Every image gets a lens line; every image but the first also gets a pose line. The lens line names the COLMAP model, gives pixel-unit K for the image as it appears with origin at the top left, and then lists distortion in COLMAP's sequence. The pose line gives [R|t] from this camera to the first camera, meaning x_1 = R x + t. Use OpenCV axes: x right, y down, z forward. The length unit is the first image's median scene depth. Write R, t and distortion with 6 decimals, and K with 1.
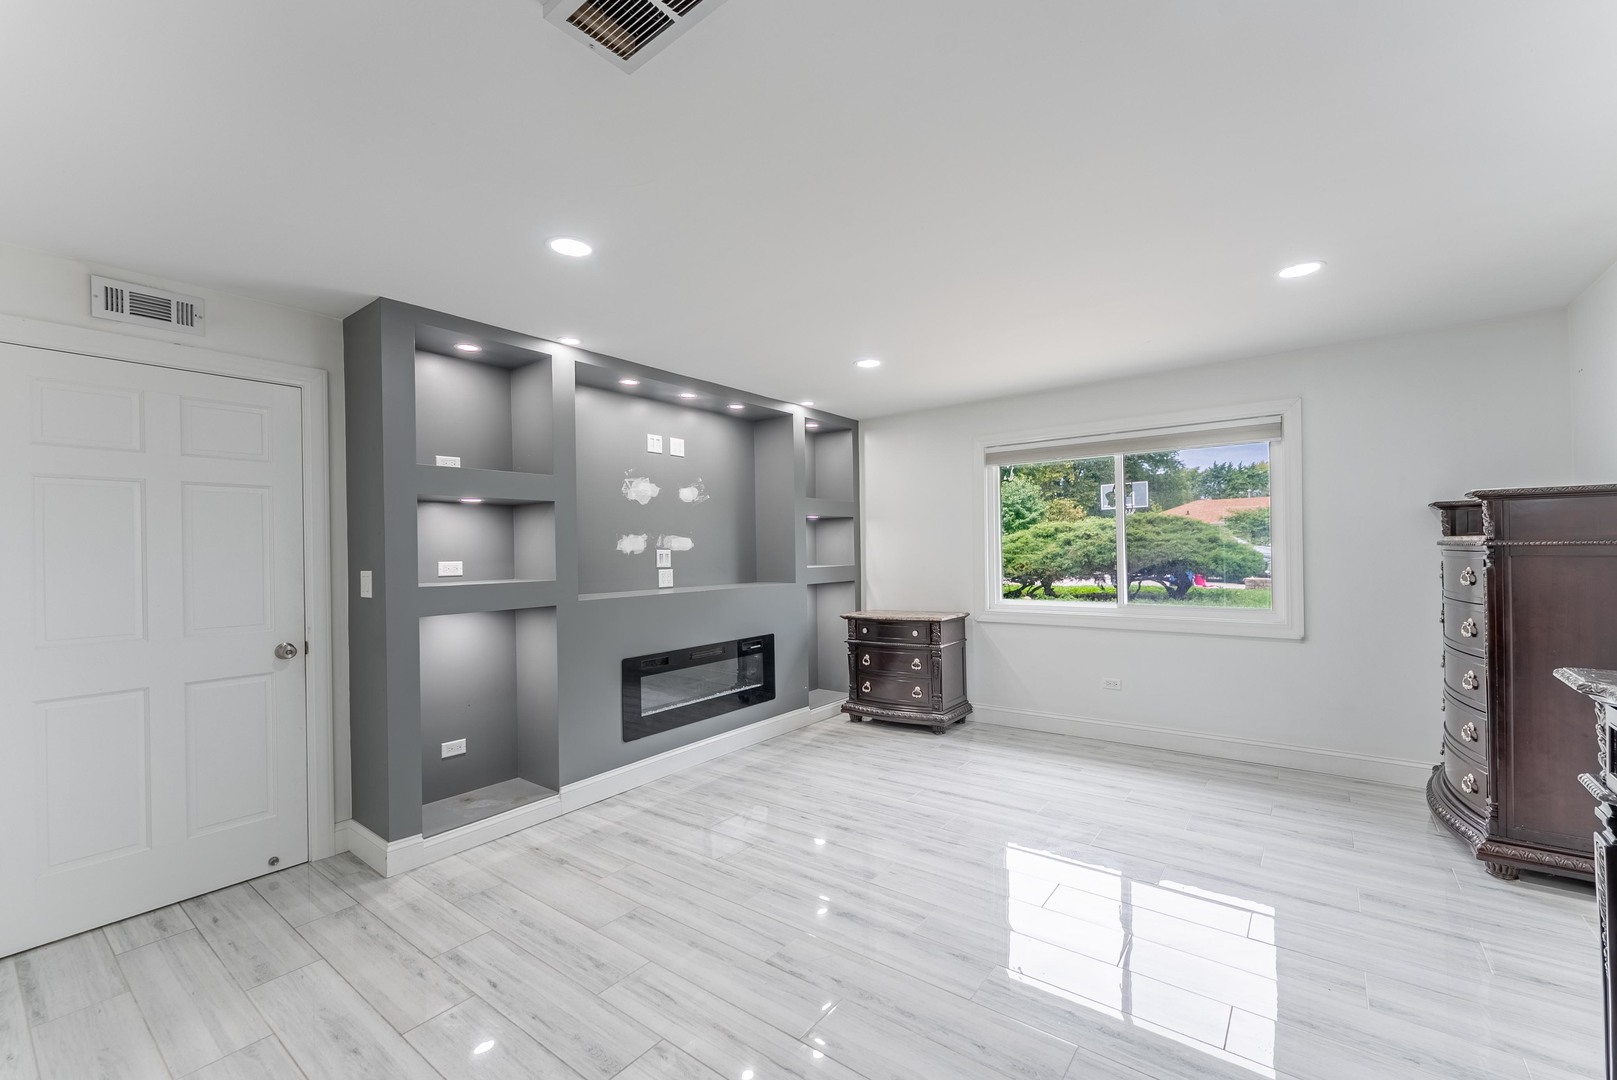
lens RADIAL K [[658.6, 0, 817.3], [0, 658.6, 544.7], [0, 0, 1]] dist [0.004092, -0.000684]
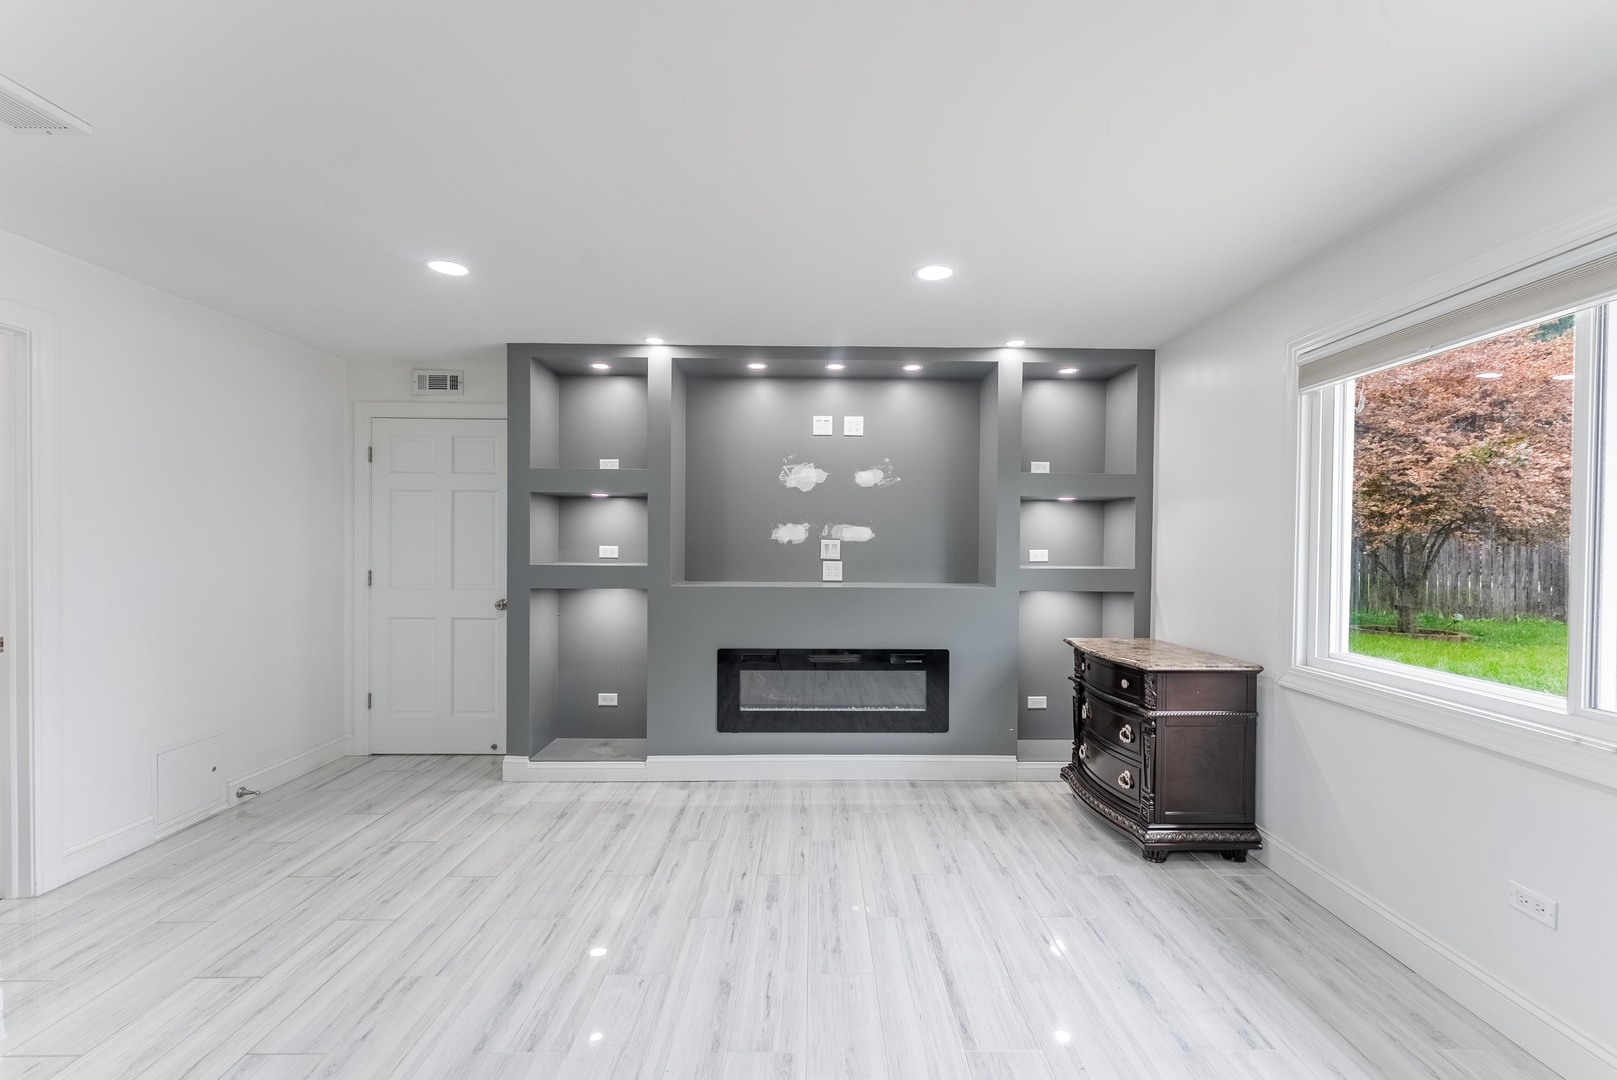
lens RADIAL K [[658.6, 0, 817.5], [0, 658.6, 543.5], [0, 0, 1]] dist [0.004092, -0.000684]
pose [[0.619149, 0.023901, -0.784910, 0.497841], [-0.011370, 0.999705, 0.021473, -0.007106], [0.785191, -0.004371, 0.619238, 0.433485]]
